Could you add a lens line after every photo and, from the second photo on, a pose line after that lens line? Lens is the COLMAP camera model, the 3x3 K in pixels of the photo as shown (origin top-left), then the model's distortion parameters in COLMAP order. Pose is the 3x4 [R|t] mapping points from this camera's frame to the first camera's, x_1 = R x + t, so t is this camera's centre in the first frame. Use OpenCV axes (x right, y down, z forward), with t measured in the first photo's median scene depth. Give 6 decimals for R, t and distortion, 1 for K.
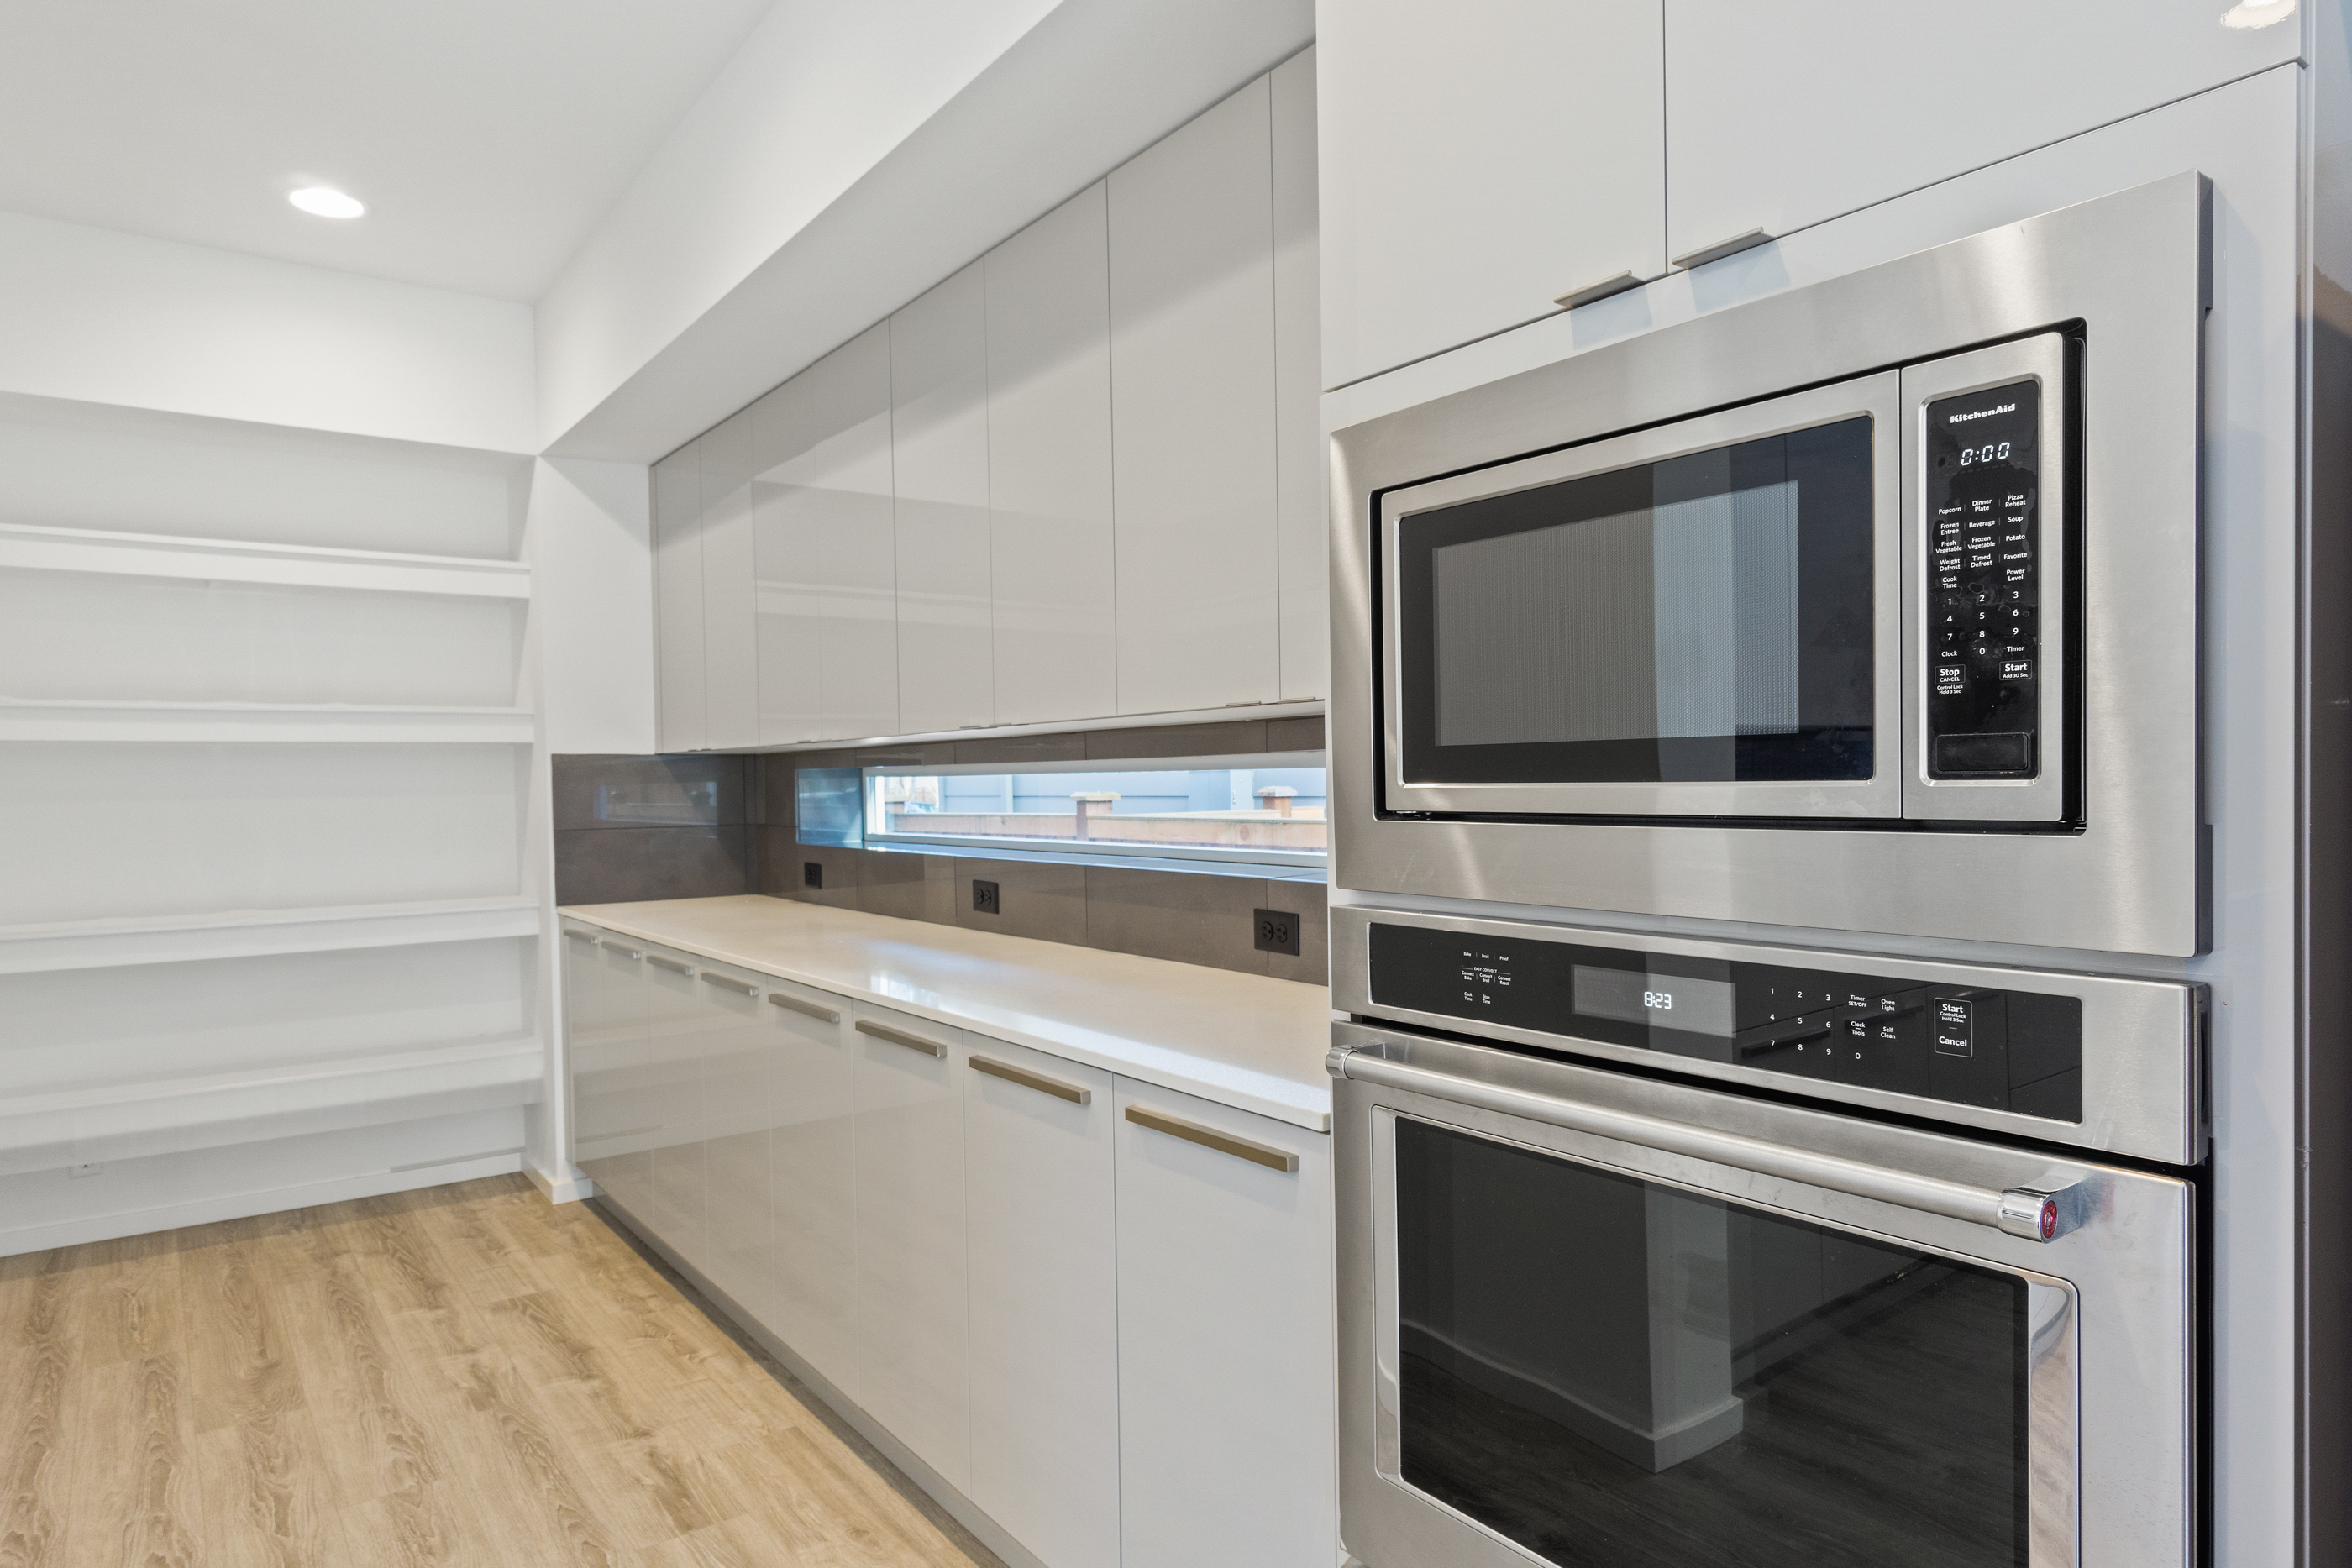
lens RADIAL K [[1373.0, 0, 1166.5], [0, 1373.0, 817.2], [0, 0, 1]] dist [0.002115, -0.000457]
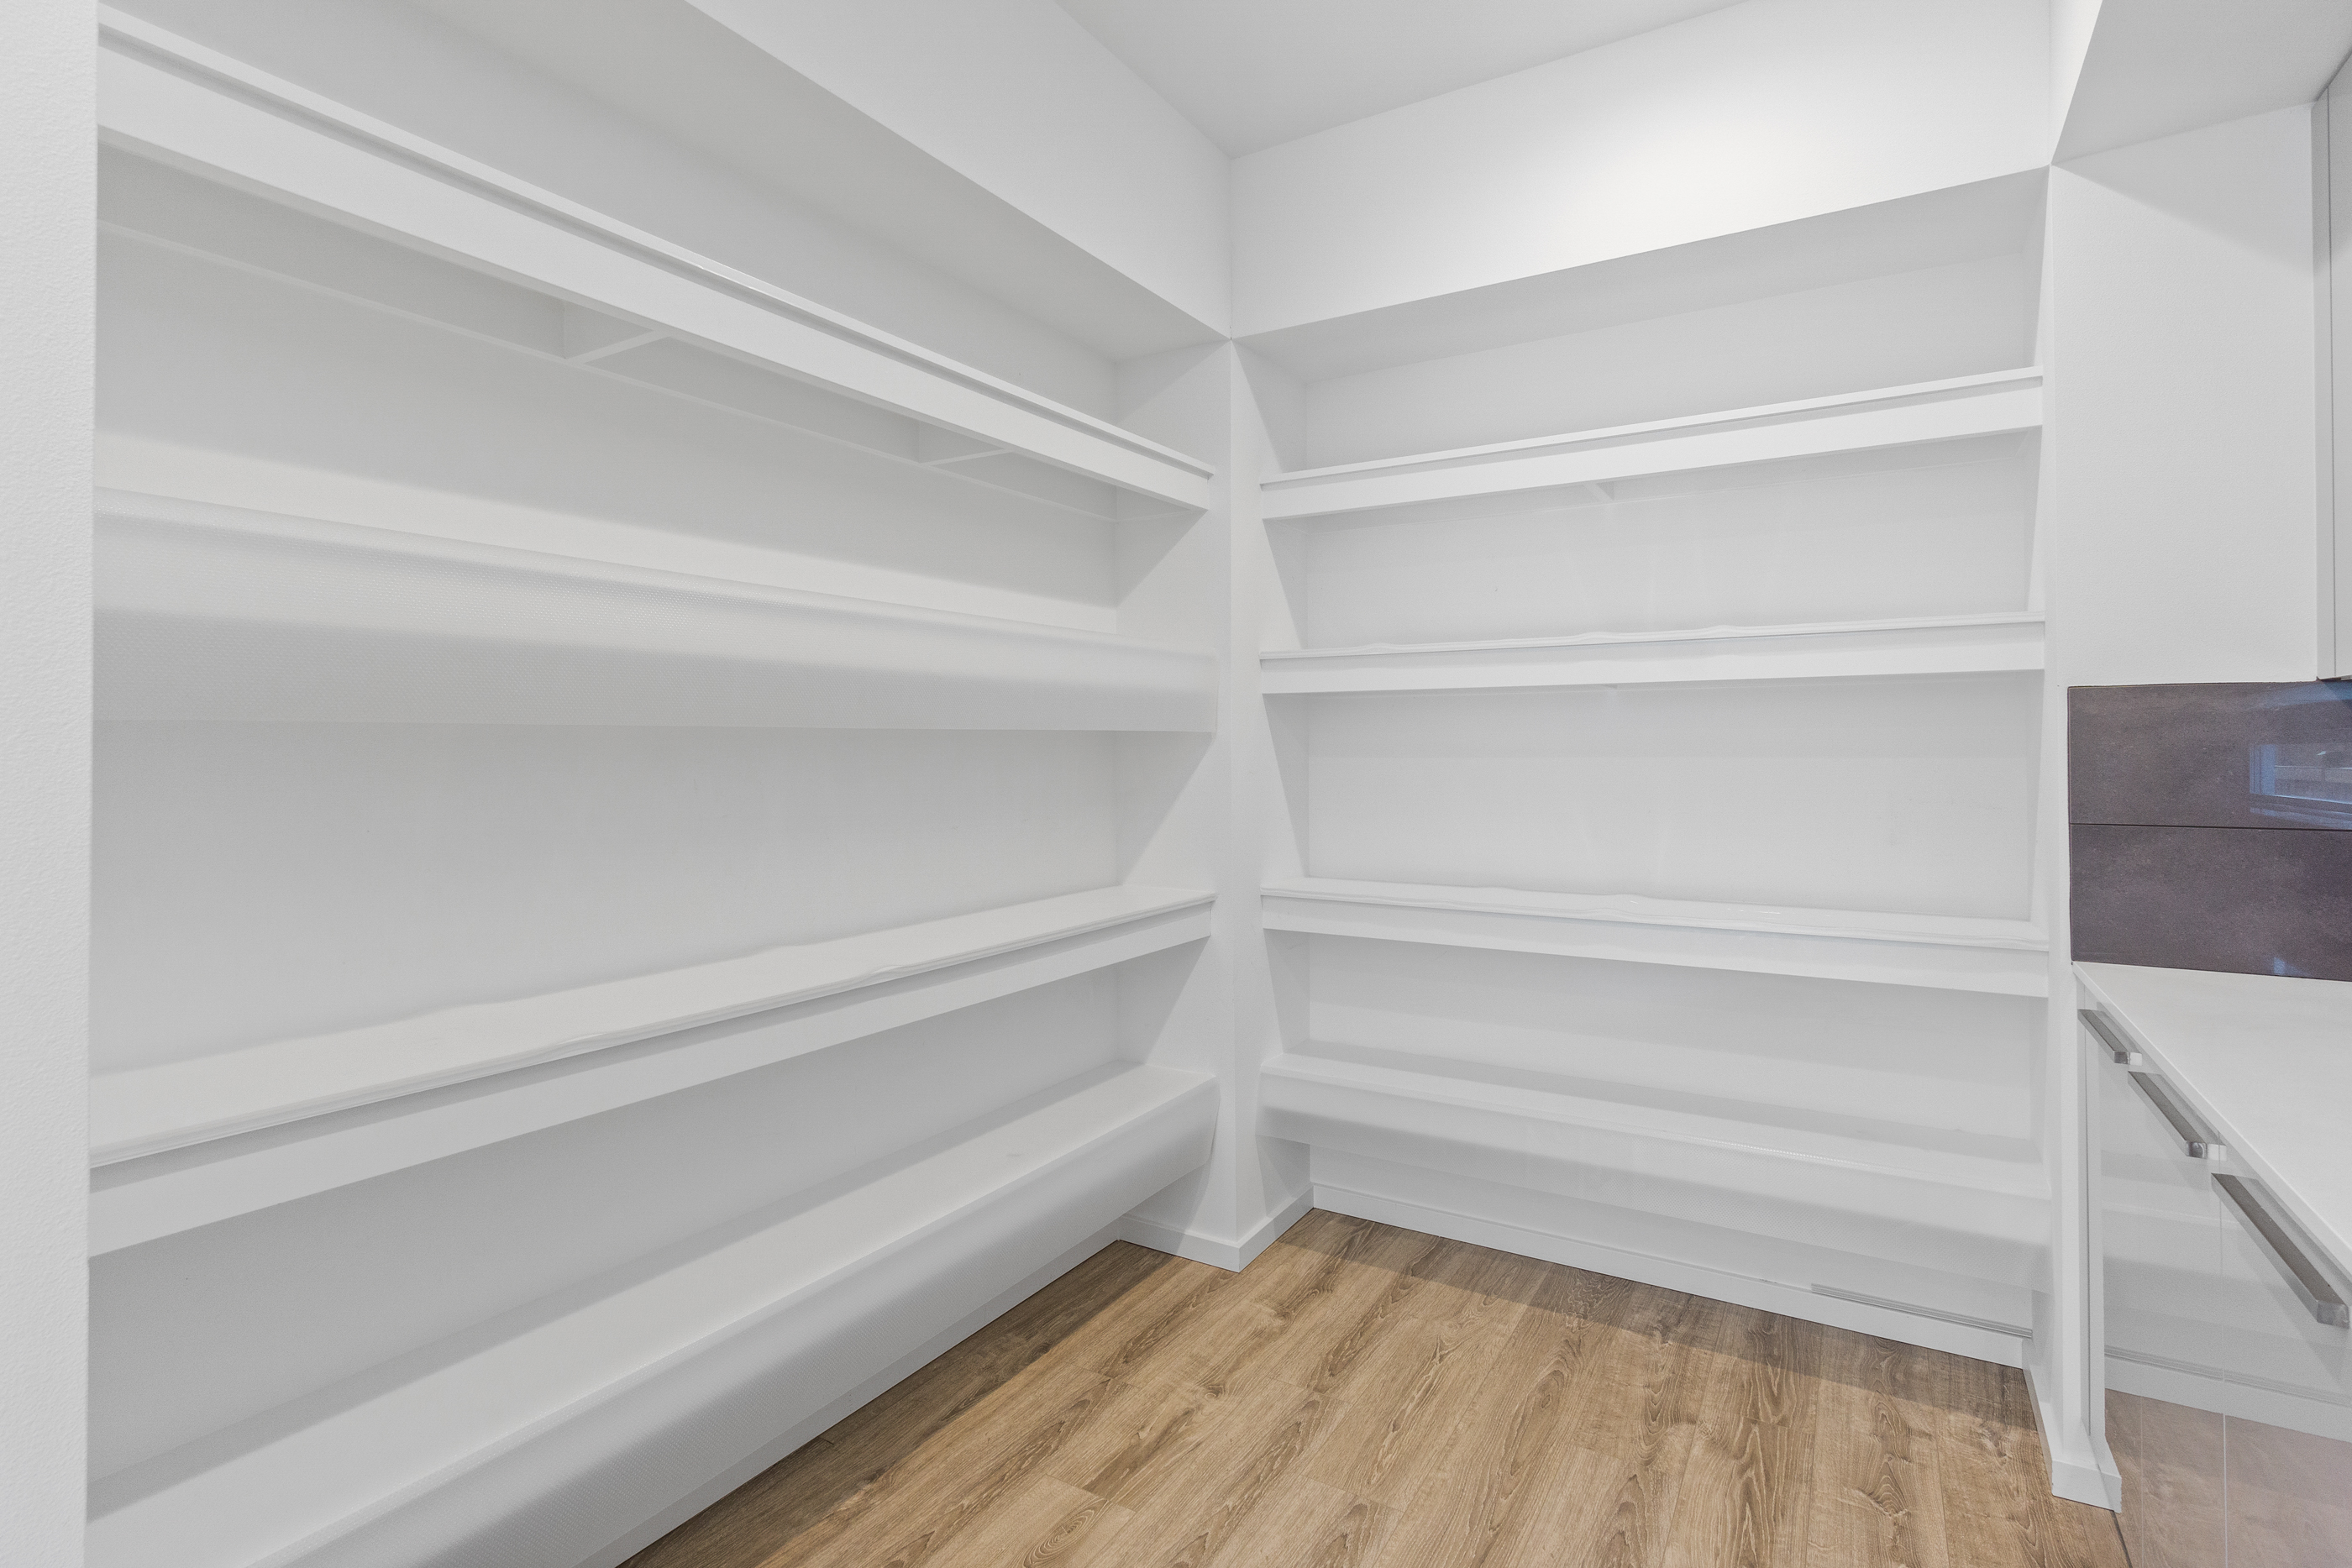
lens RADIAL K [[1140.7, 0, 1163.1], [0, 1140.7, 739.8], [0, 0, 1]] dist [-0.000444, 0.000612]
pose [[0.367964, 0.005075, -0.929826, -0.169644], [-0.028400, 0.999580, -0.005783, -0.012644], [0.929406, 0.028535, 0.367954, 0.548480]]
